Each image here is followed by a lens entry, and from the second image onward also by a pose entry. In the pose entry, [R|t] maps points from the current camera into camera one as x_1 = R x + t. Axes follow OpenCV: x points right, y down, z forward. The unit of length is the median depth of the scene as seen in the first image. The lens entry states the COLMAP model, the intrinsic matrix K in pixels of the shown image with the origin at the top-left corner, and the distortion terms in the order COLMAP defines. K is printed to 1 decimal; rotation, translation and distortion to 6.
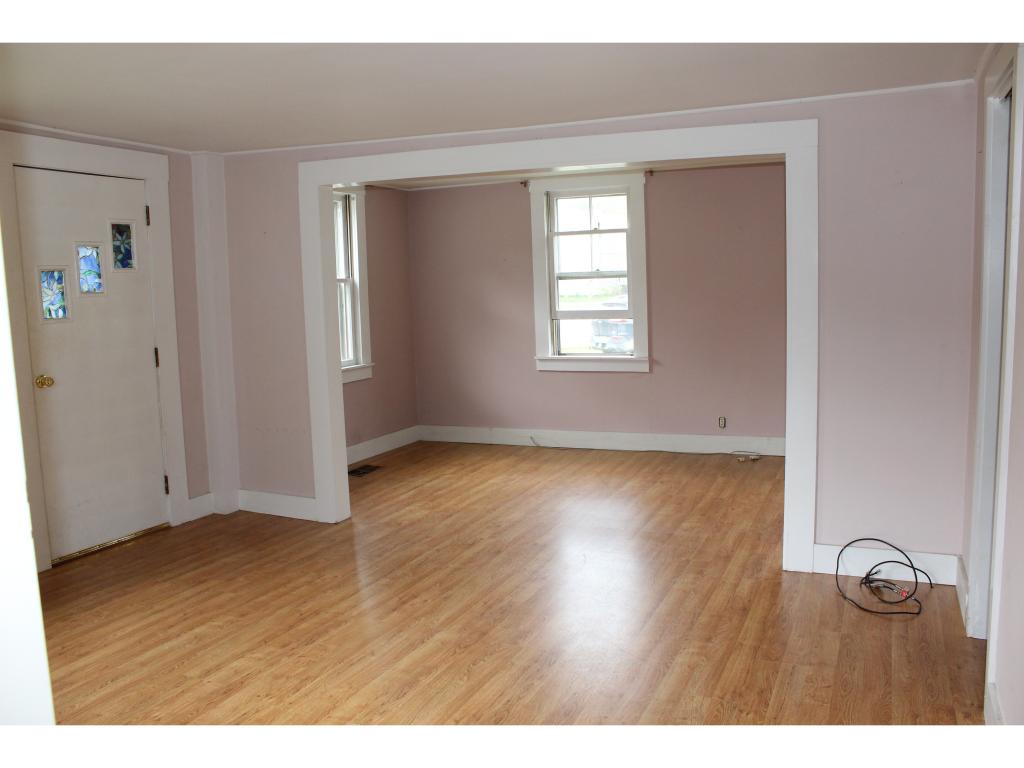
lens RADIAL K [[845.4, 0, 512.0], [0, 845.4, 384.0], [0, 0, 1]] dist [-0.146292, 0.001133]
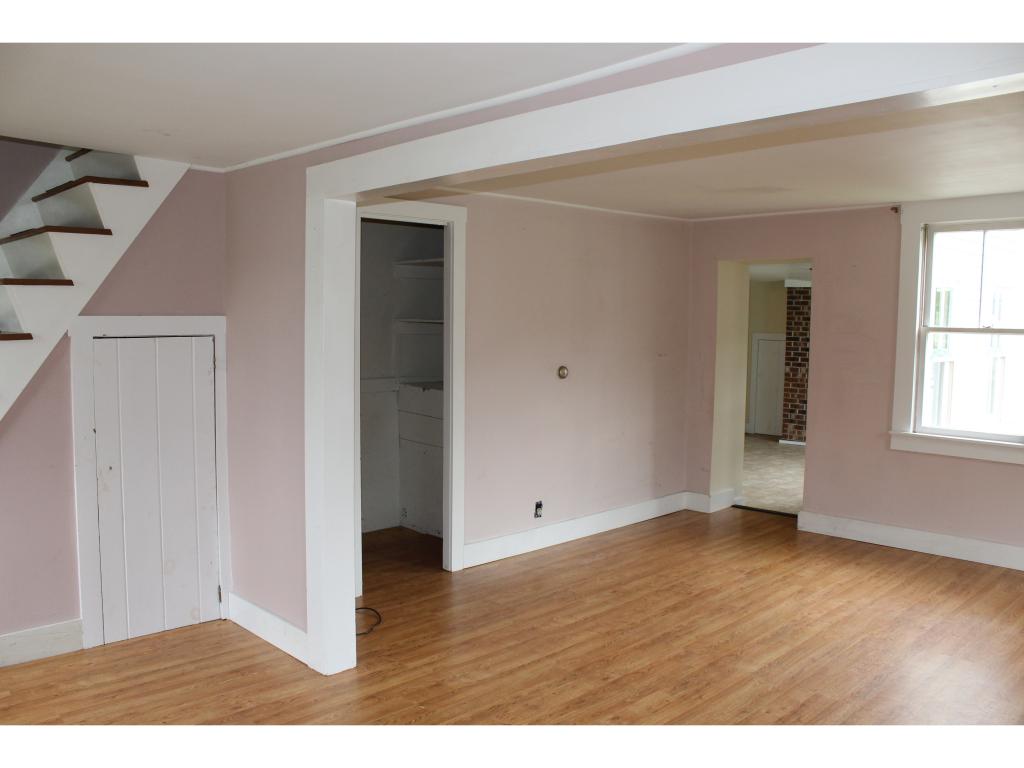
lens RADIAL K [[845.4, 0, 512.0], [0, 845.4, 384.0], [0, 0, 1]] dist [-0.146292, 0.001133]
pose [[-0.929219, -0.007527, 0.369452, -0.153294], [0.062694, 0.982087, 0.177692, -0.218413], [-0.364172, 0.188277, -0.912102, 1.666946]]
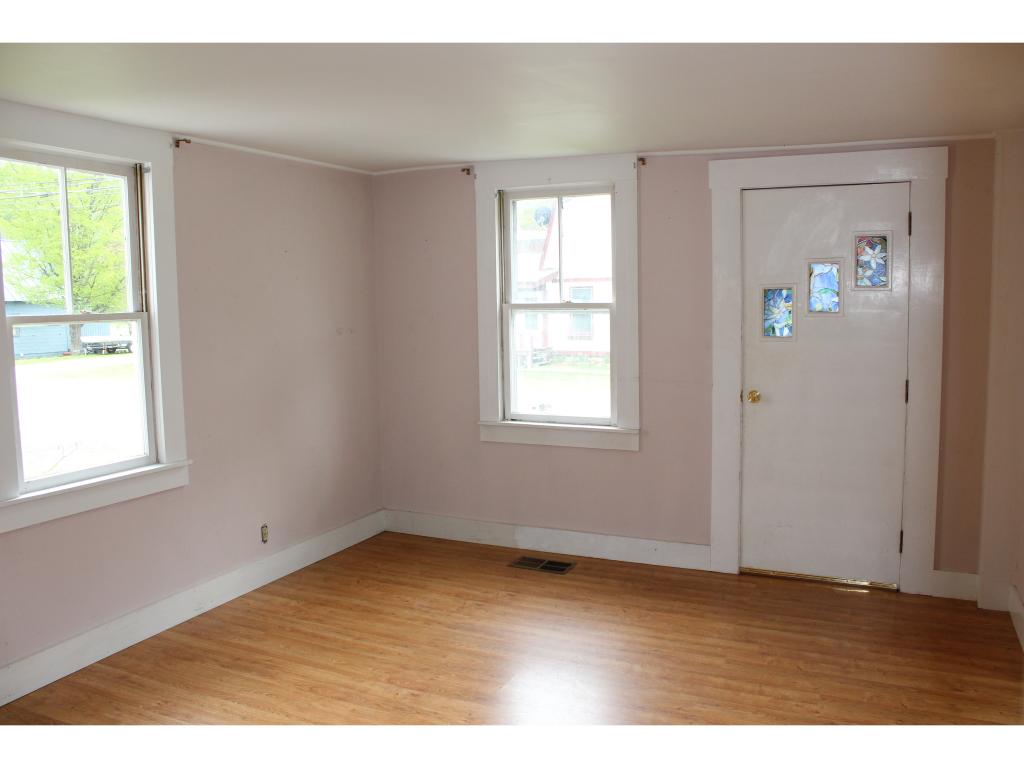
lens RADIAL K [[809.8, 0, 512.0], [0, 809.8, 384.0], [0, 0, 1]] dist [-0.098499, 0.001398]
pose [[-0.004017, 0.116541, -0.993178, 0.450802], [-0.107853, 0.987342, 0.116293, -0.108872], [0.994159, 0.107584, 0.008604, 0.704683]]
